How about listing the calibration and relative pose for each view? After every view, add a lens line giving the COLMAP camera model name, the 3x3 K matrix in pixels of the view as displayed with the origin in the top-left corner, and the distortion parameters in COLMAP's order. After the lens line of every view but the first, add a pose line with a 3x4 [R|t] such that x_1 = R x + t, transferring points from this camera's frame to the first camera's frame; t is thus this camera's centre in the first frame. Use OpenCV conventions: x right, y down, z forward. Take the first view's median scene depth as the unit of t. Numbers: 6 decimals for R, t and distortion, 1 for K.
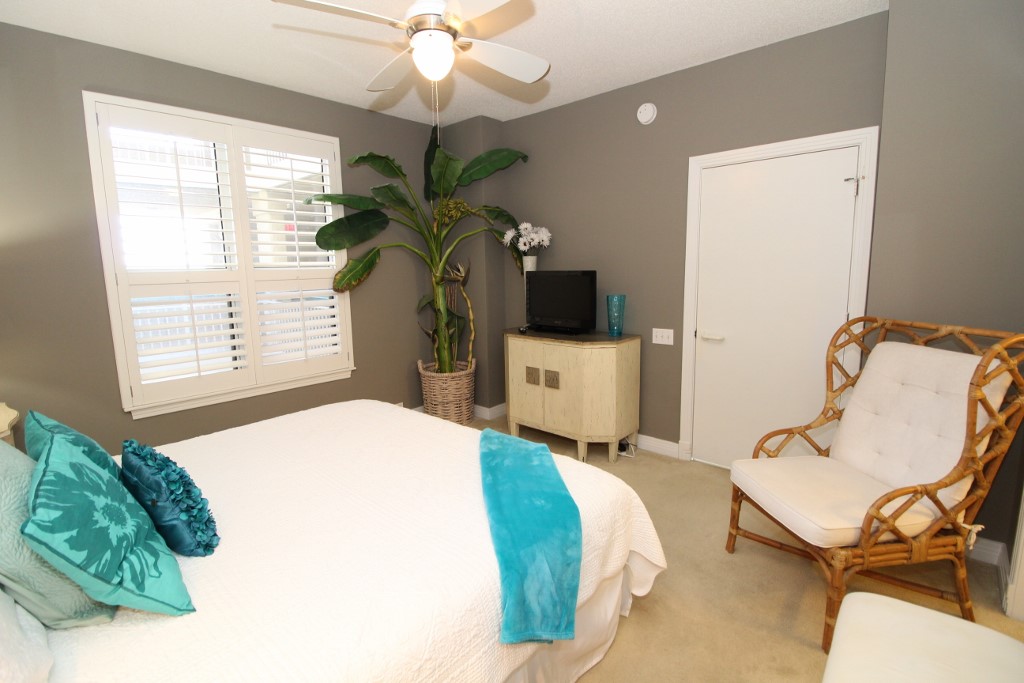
lens RADIAL K [[475.1, 0, 508.9], [0, 475.1, 329.8], [0, 0, 1]] dist [0.001454, -0.012948]
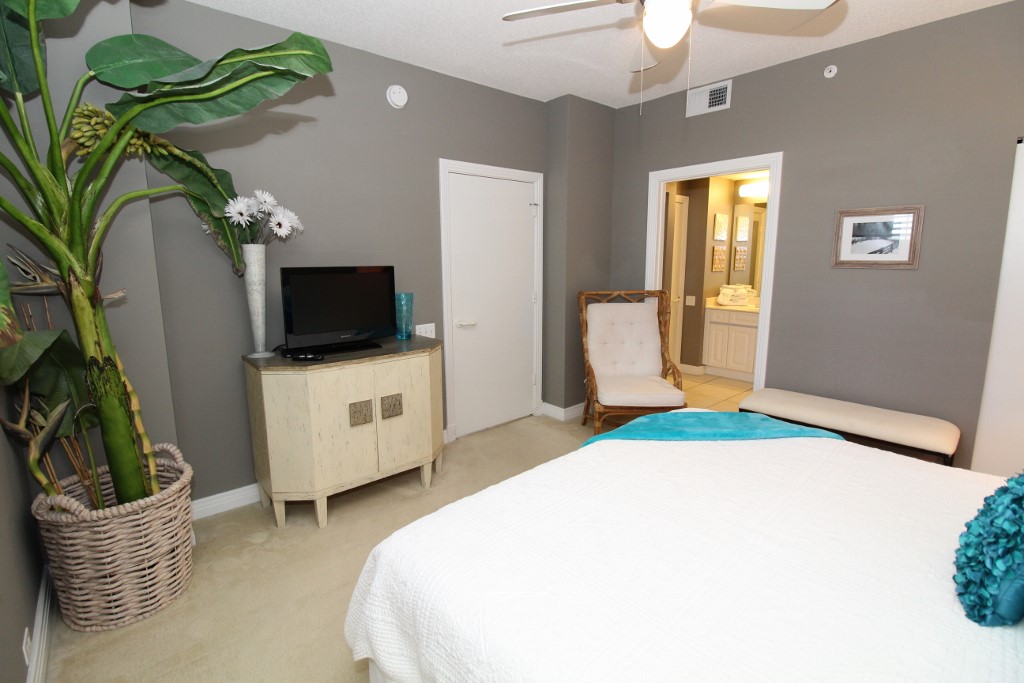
lens RADIAL K [[475.1, 0, 508.9], [0, 475.1, 329.8], [0, 0, 1]] dist [0.001454, -0.012948]
pose [[0.111619, -0.135579, 0.984459, -0.645928], [0.134593, 0.983584, 0.120198, -0.087904], [-0.984594, 0.119085, 0.128034, 0.706746]]
